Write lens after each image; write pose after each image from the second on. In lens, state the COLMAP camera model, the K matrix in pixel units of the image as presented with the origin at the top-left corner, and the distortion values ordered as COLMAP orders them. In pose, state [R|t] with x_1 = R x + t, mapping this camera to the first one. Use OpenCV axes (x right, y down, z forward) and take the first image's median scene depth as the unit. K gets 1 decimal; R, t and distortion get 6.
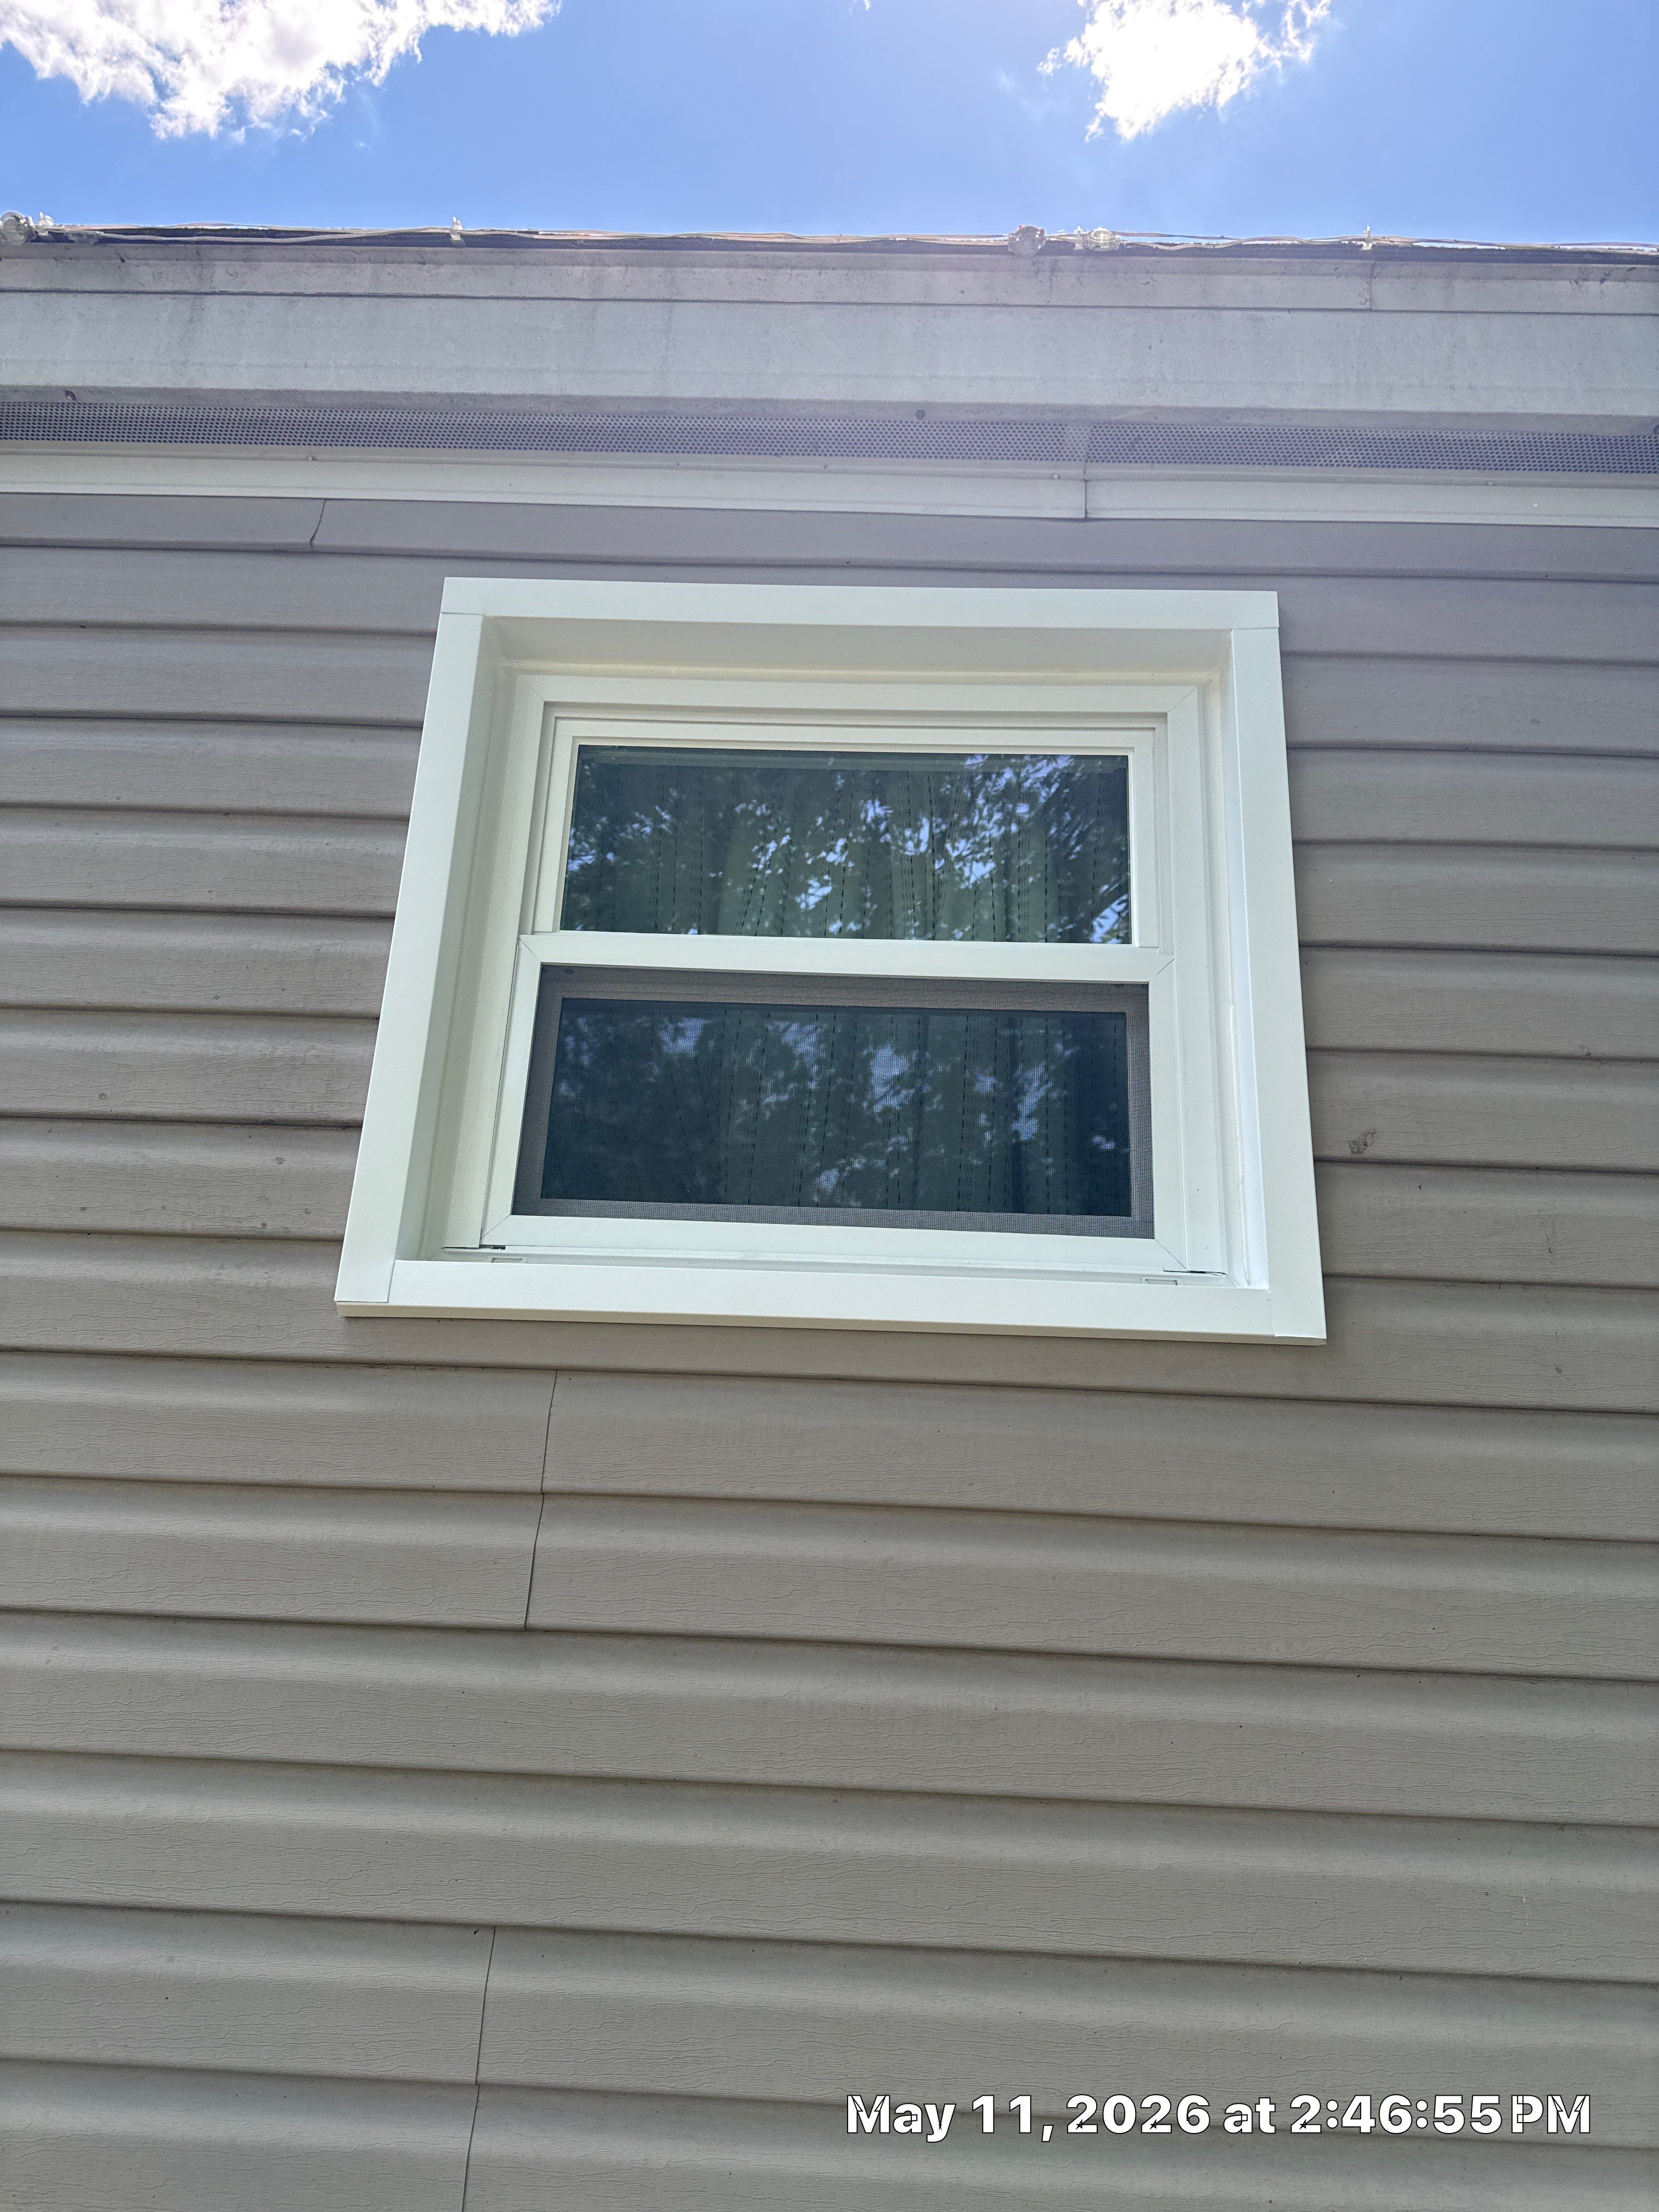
lens RADIAL K [[1530.1, 0, 827.7], [0, 1530.1, 1132.7], [0, 0, 1]] dist [0.004191, 0.000633]
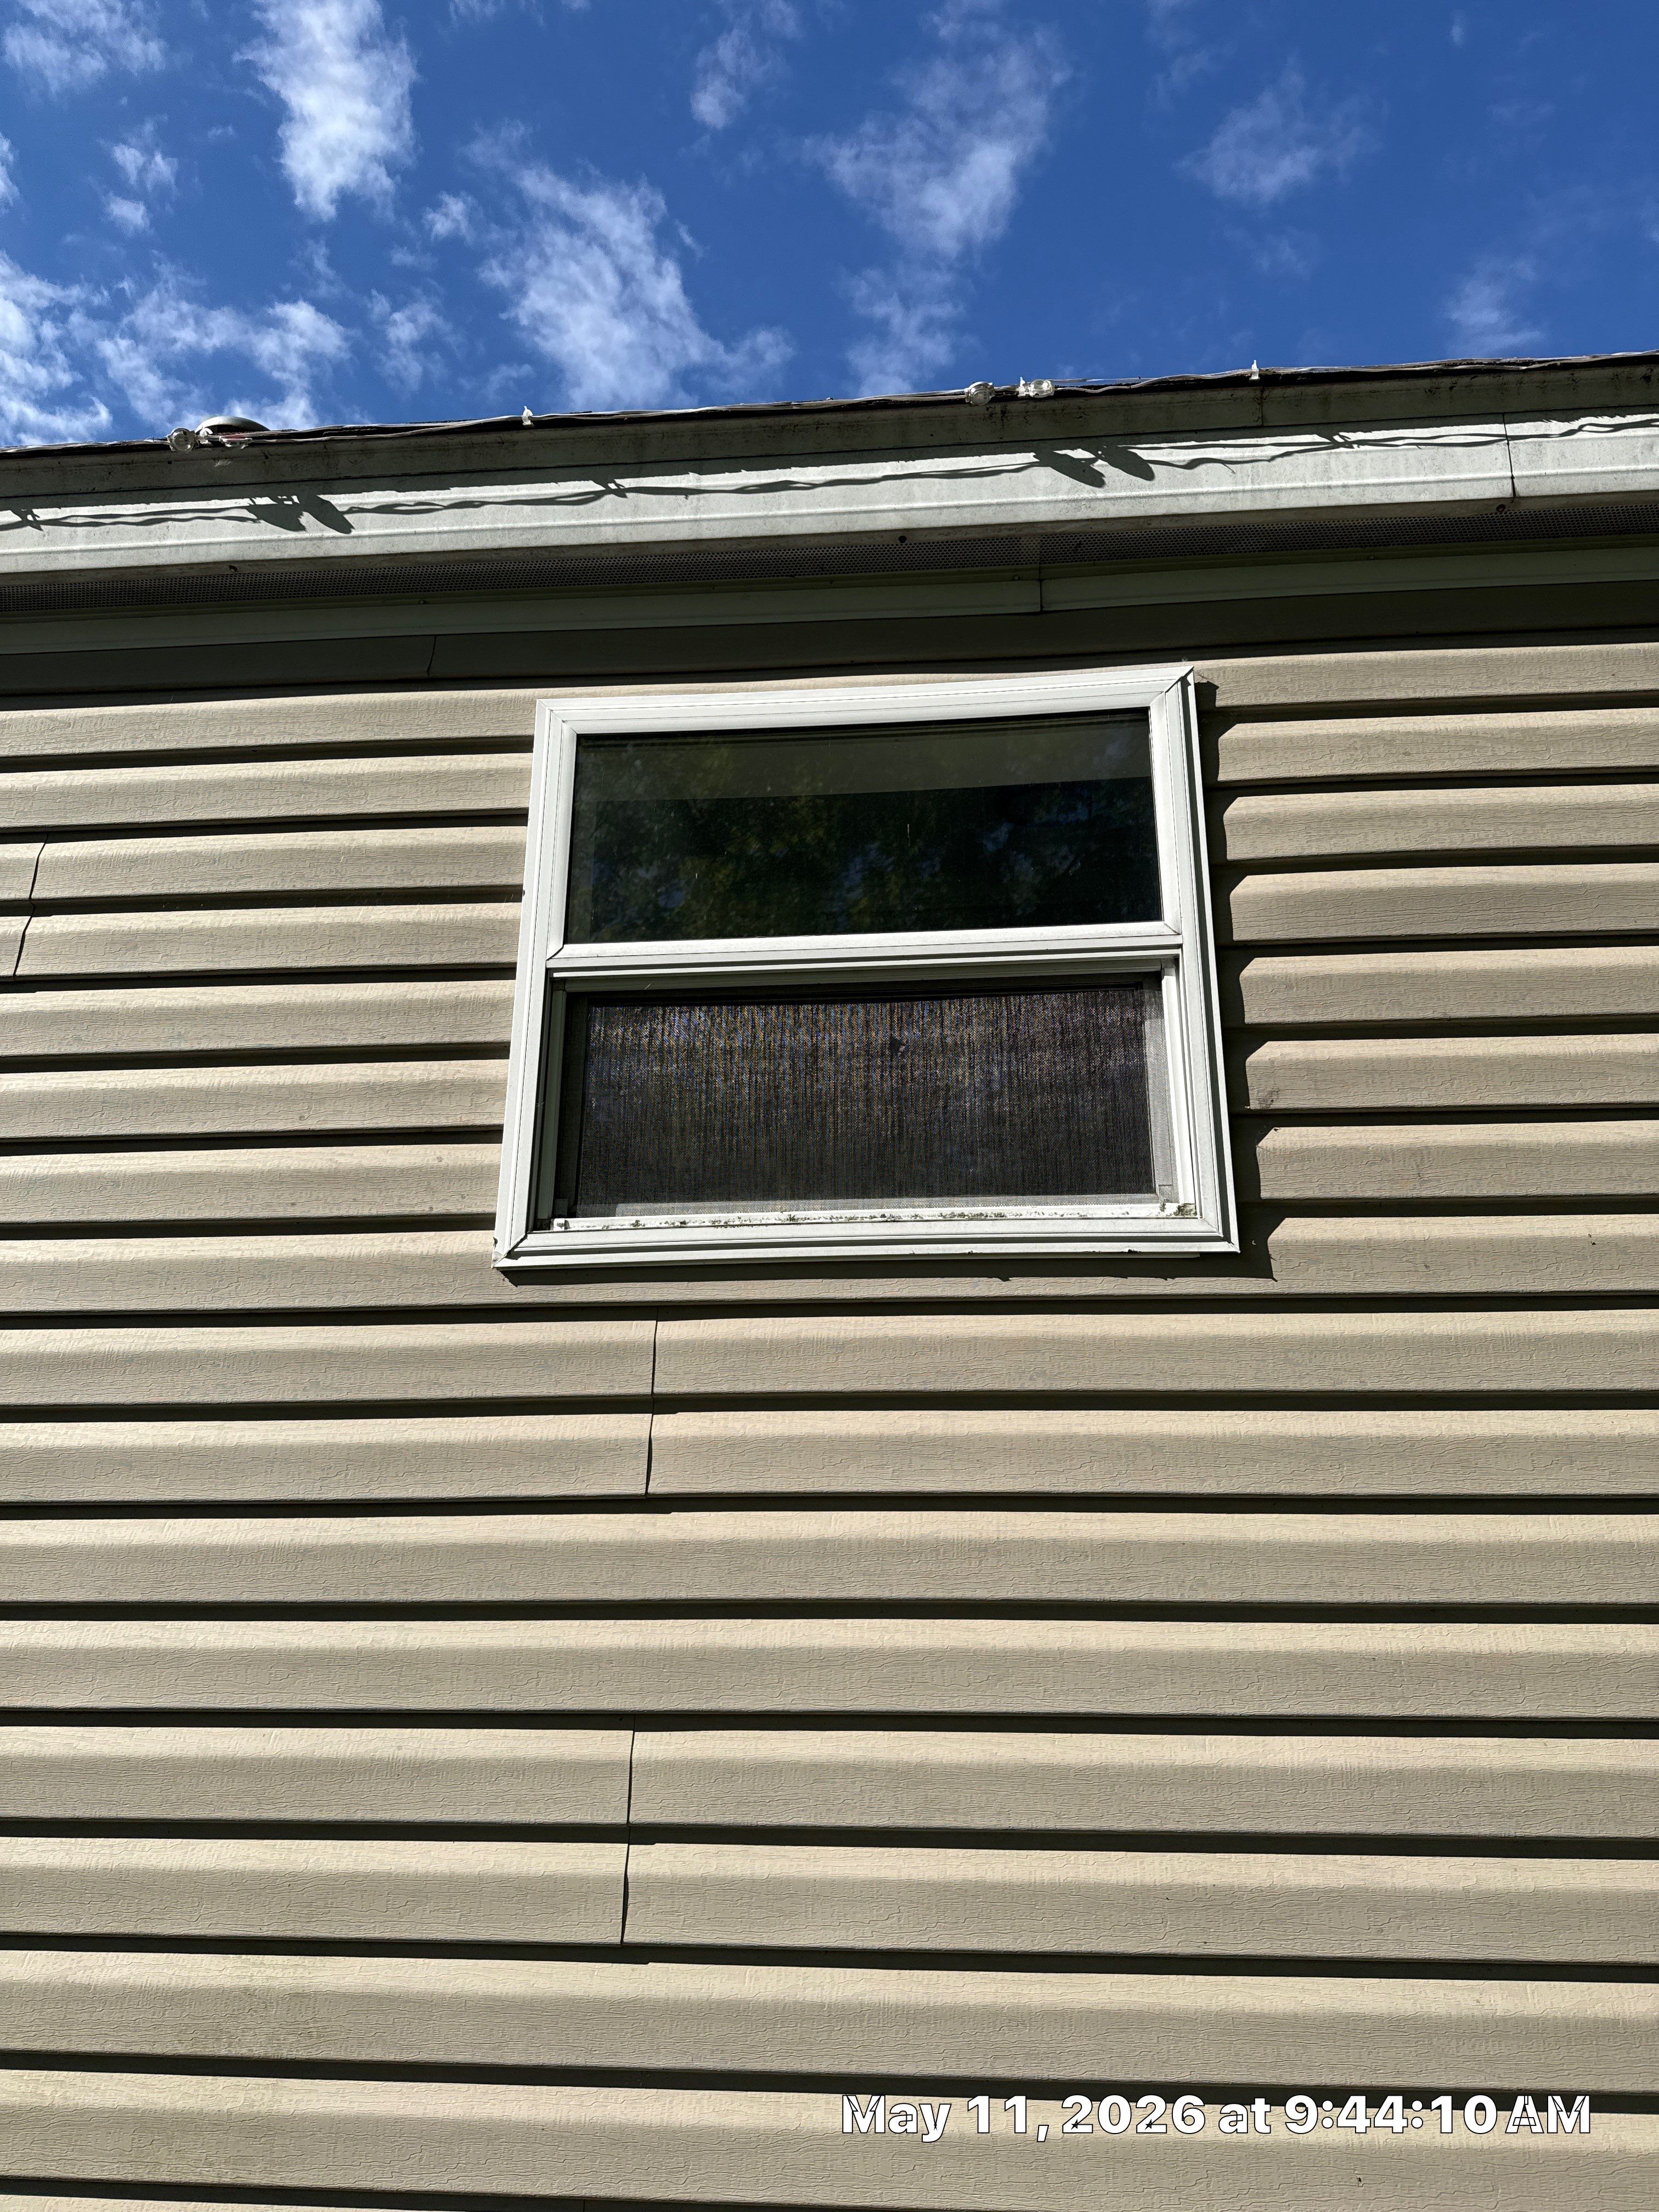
lens RADIAL K [[1530.1, 0, 827.7], [0, 1530.1, 1132.7], [0, 0, 1]] dist [0.004191, 0.000633]
pose [[0.997086, -0.055442, -0.052391, 0.038494], [0.055846, 0.998420, 0.006274, 0.004689], [0.051961, -0.009182, 0.998607, -0.259569]]
